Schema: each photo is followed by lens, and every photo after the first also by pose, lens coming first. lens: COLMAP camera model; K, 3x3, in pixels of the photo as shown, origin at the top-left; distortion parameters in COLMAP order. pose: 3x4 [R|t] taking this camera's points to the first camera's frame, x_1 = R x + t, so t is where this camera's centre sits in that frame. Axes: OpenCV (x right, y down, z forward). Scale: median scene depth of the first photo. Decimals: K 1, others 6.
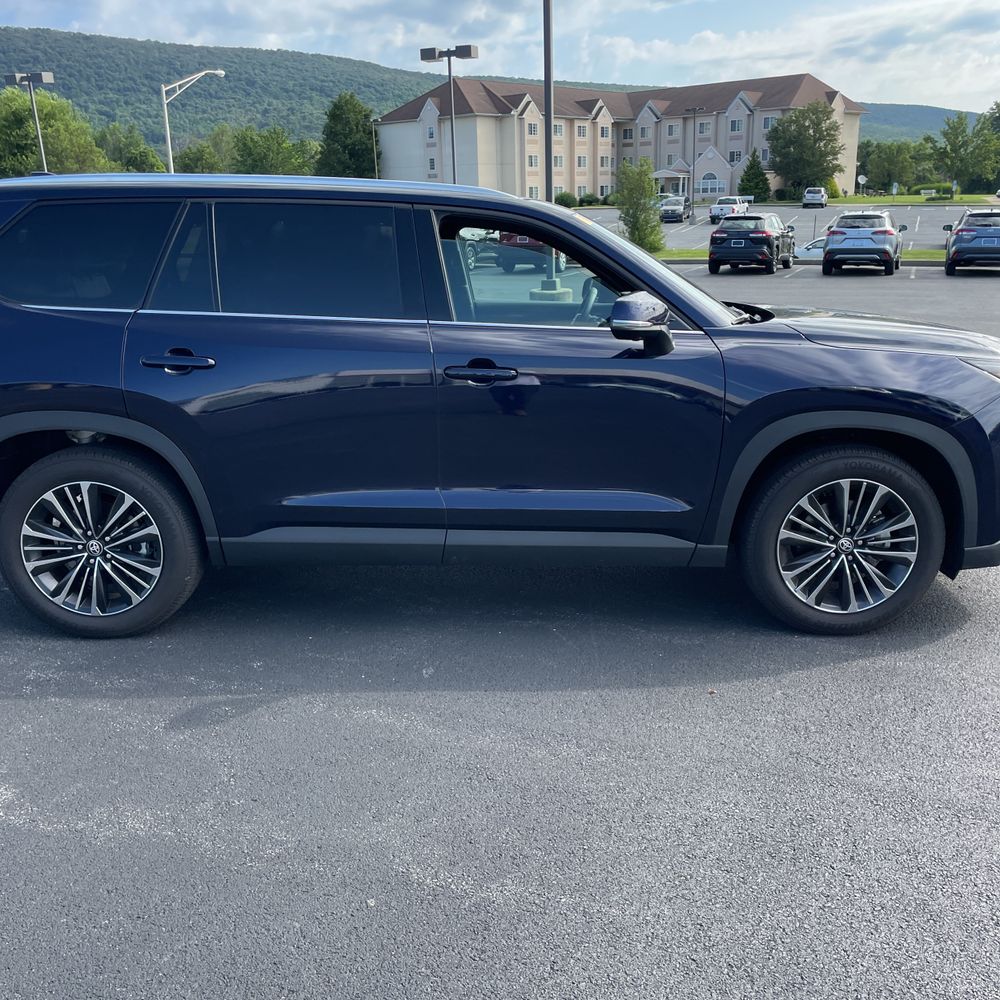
lens RADIAL K [[1080.7, 0, 500.0], [0, 1080.7, 476.9], [0, 0, 1]] dist [-0.000216, -0.002261]
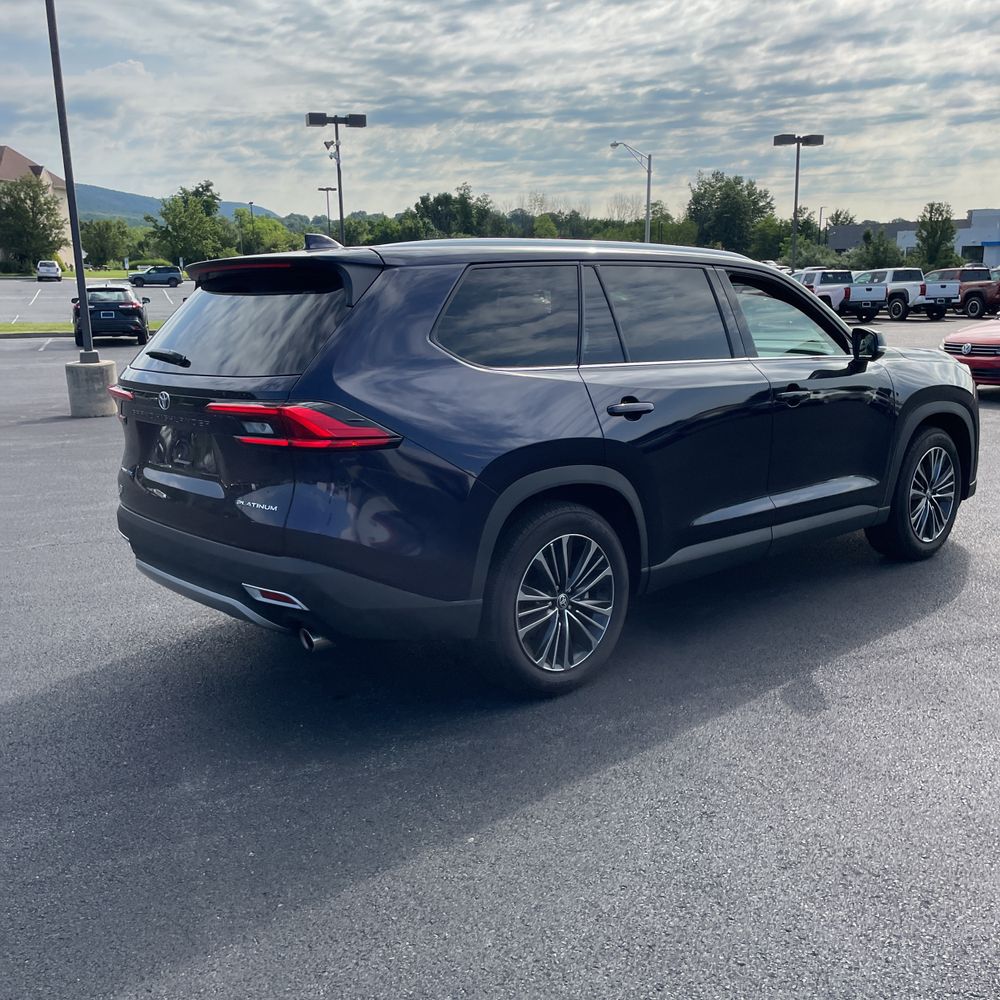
lens RADIAL K [[1014.1, 0, 495.1], [0, 1014.1, 510.9], [0, 0, 1]] dist [0.116773, -0.146139]
pose [[0.737366, -0.147140, 0.659274, -1.030185], [0.164539, 0.985715, 0.035968, -0.061284], [-0.655148, 0.081955, 0.751042, 0.324366]]
